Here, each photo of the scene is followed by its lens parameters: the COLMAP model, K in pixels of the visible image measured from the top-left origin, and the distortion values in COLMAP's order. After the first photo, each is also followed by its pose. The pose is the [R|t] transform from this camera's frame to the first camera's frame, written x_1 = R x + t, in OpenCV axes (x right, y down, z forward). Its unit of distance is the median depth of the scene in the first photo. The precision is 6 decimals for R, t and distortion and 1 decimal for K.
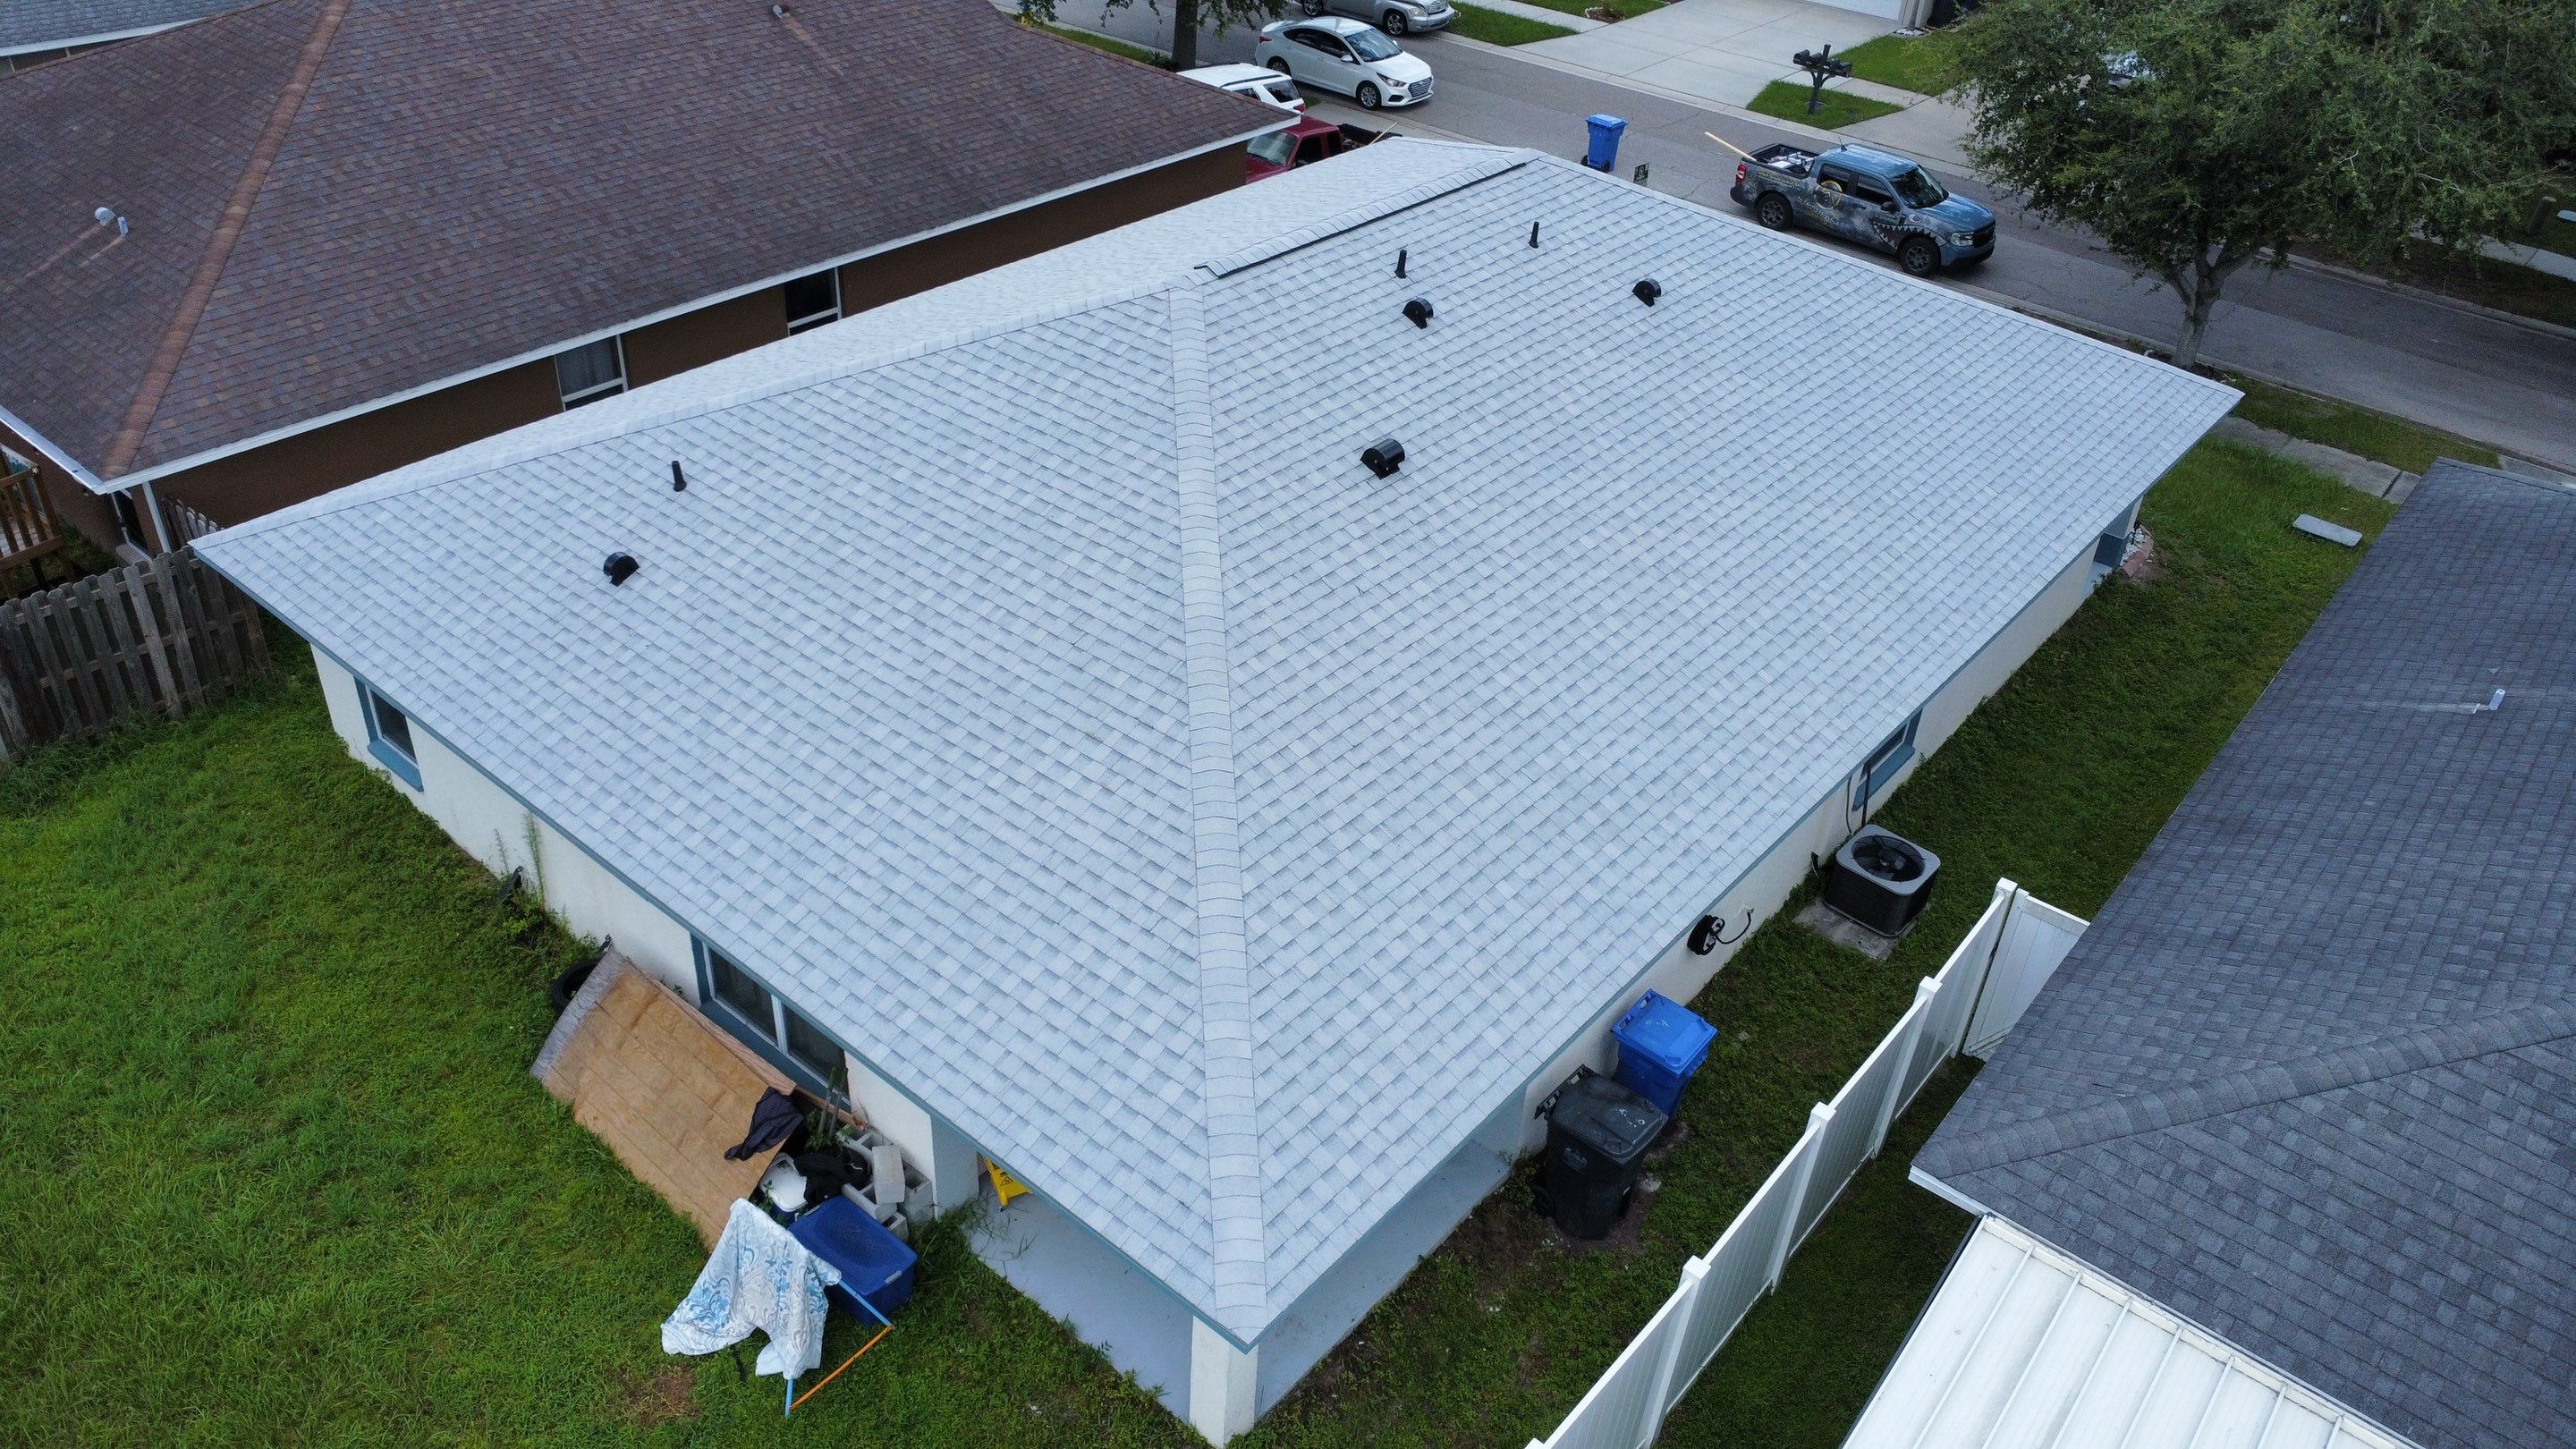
lens RADIAL K [[1865.9, 0, 1278.7], [0, 1865.9, 708.4], [0, 0, 1]] dist [-0.020811, -0.017816]
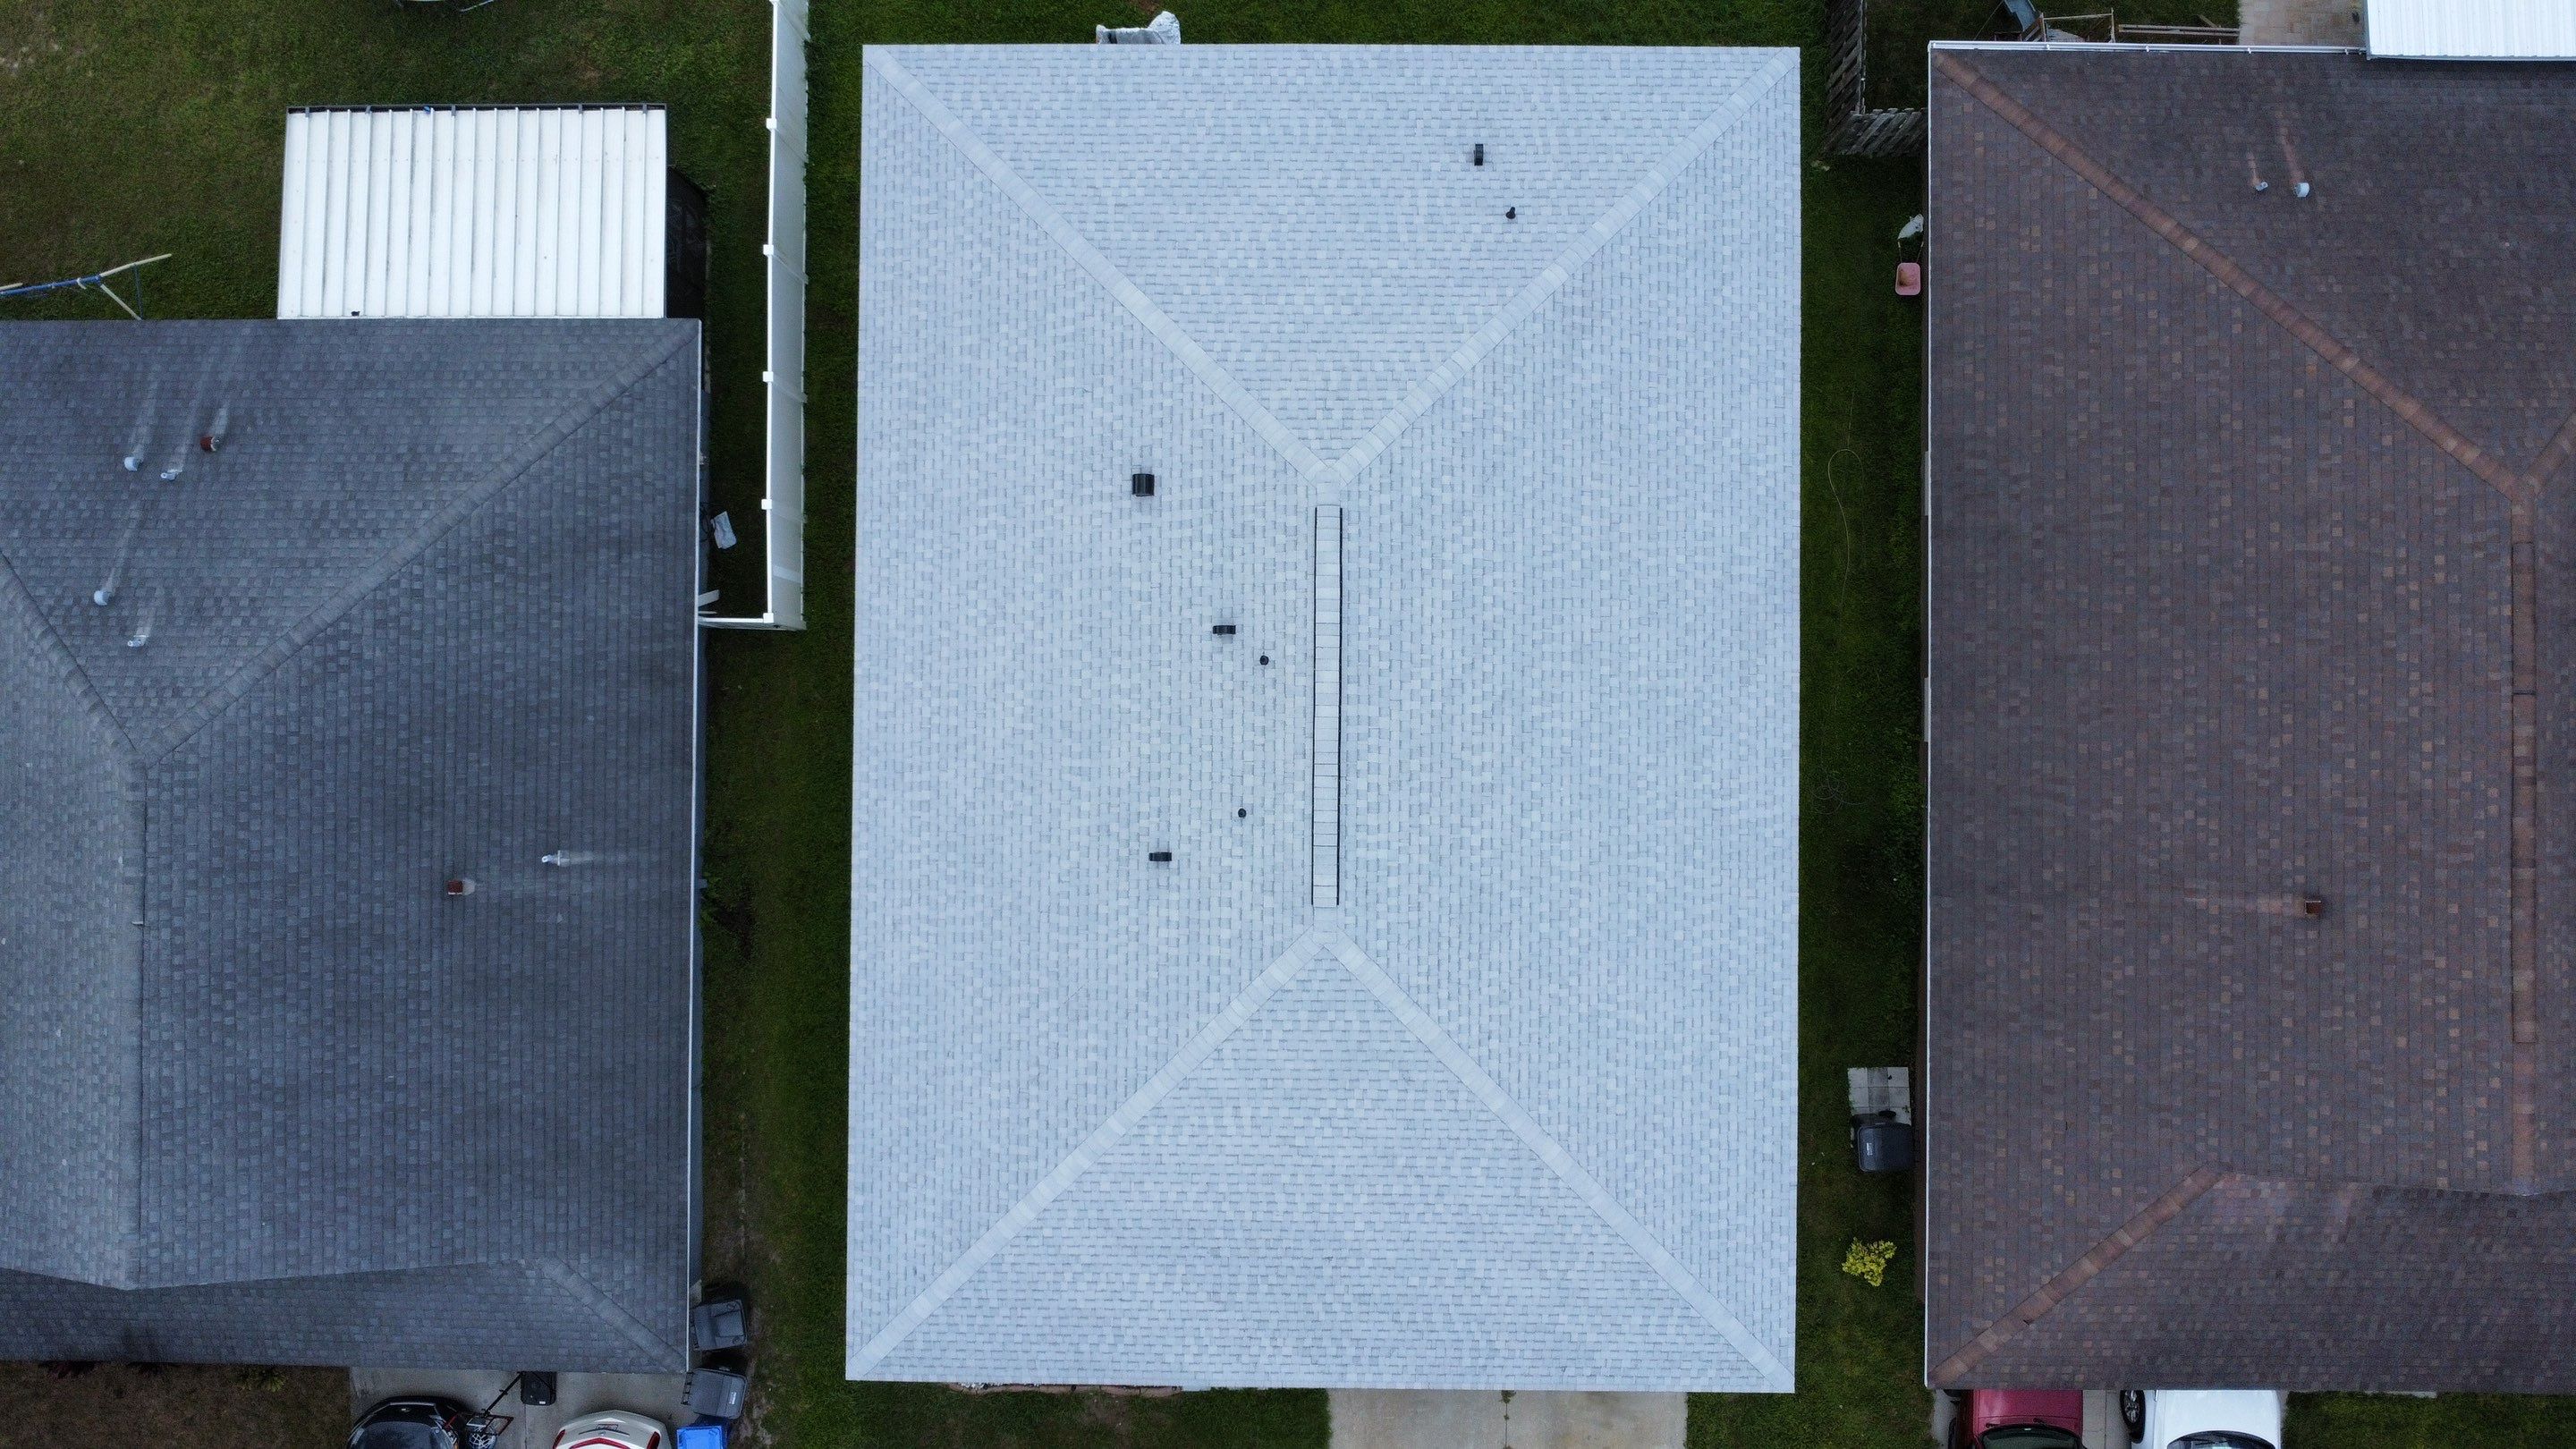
lens RADIAL K [[1865.9, 0, 1273.5], [0, 1865.9, 716.9], [0, 0, 1]] dist [-0.020811, -0.017816]
pose [[-0.769715, 0.636466, -0.049493, 0.133322], [-0.376498, -0.389975, 0.840338, -1.200409], [0.515545, 0.665455, 0.539798, 0.282004]]
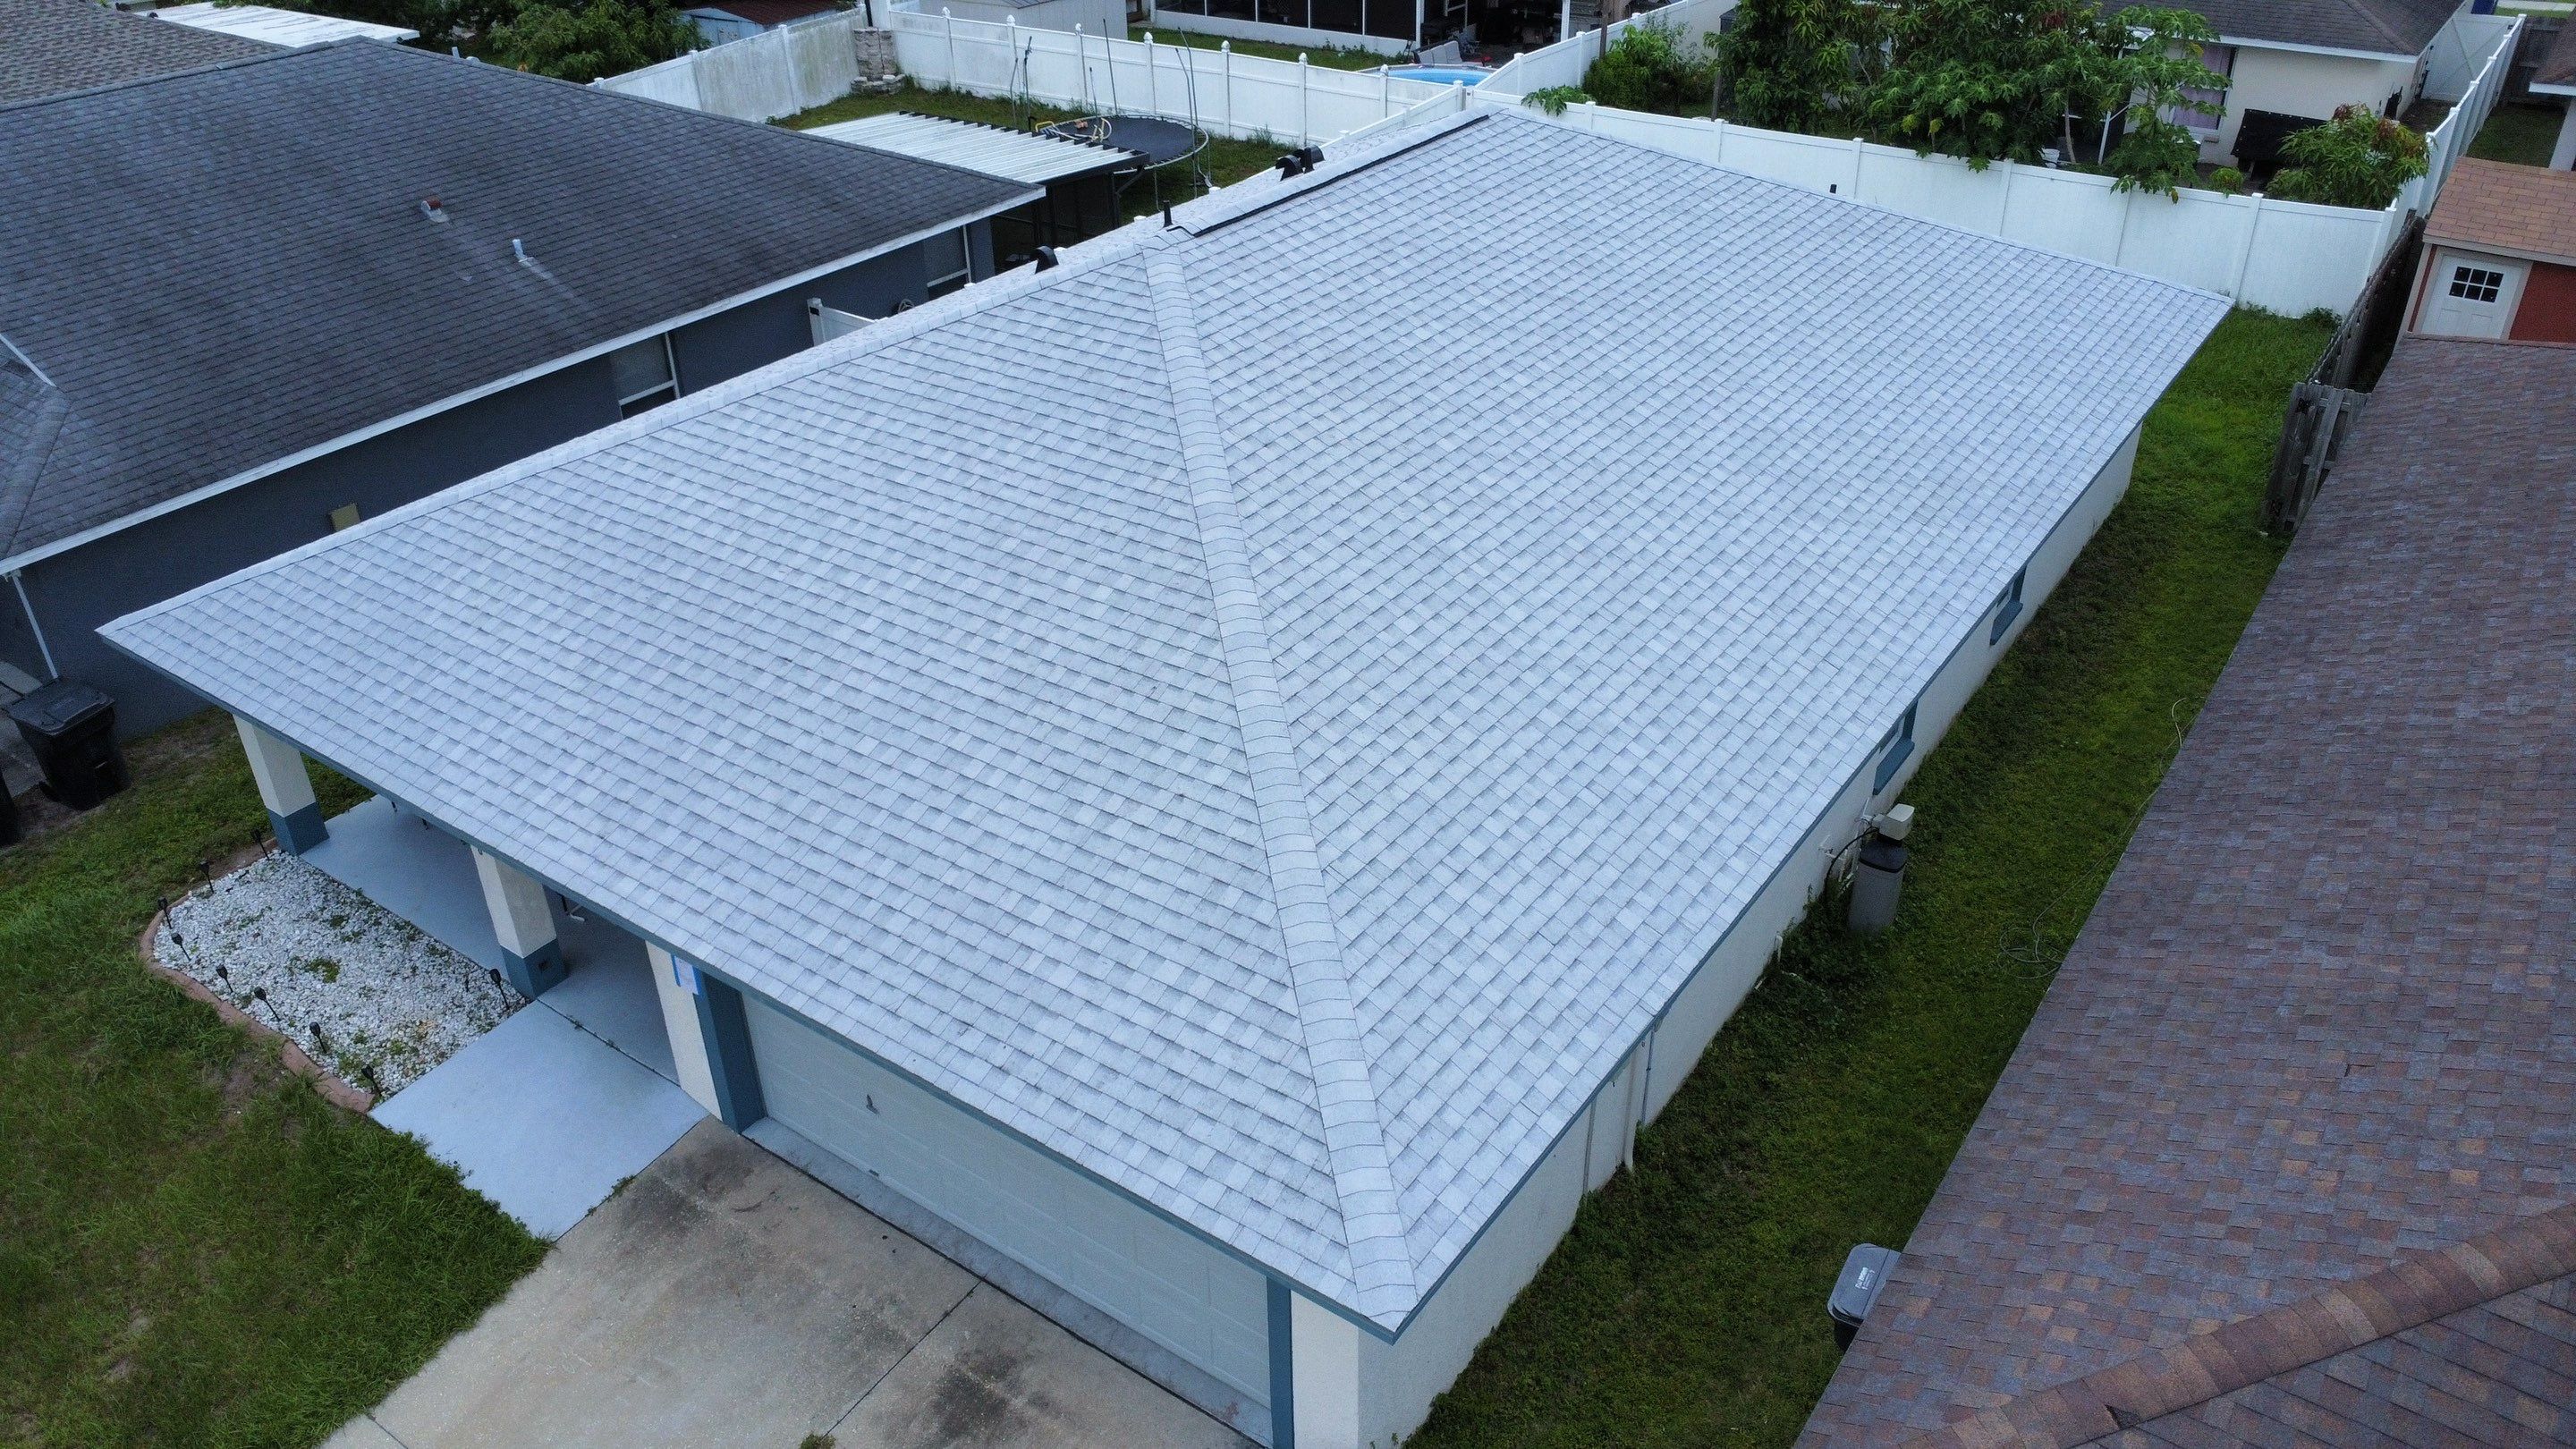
lens RADIAL K [[1865.9, 0, 1274.3], [0, 1865.9, 724.0], [0, 0, 1]] dist [-0.020811, -0.017816]
pose [[-0.996254, 0.012912, -0.085505, 0.156354], [-0.072051, 0.422827, 0.903342, -0.916353], [0.047818, 0.906118, -0.420313, 1.513464]]
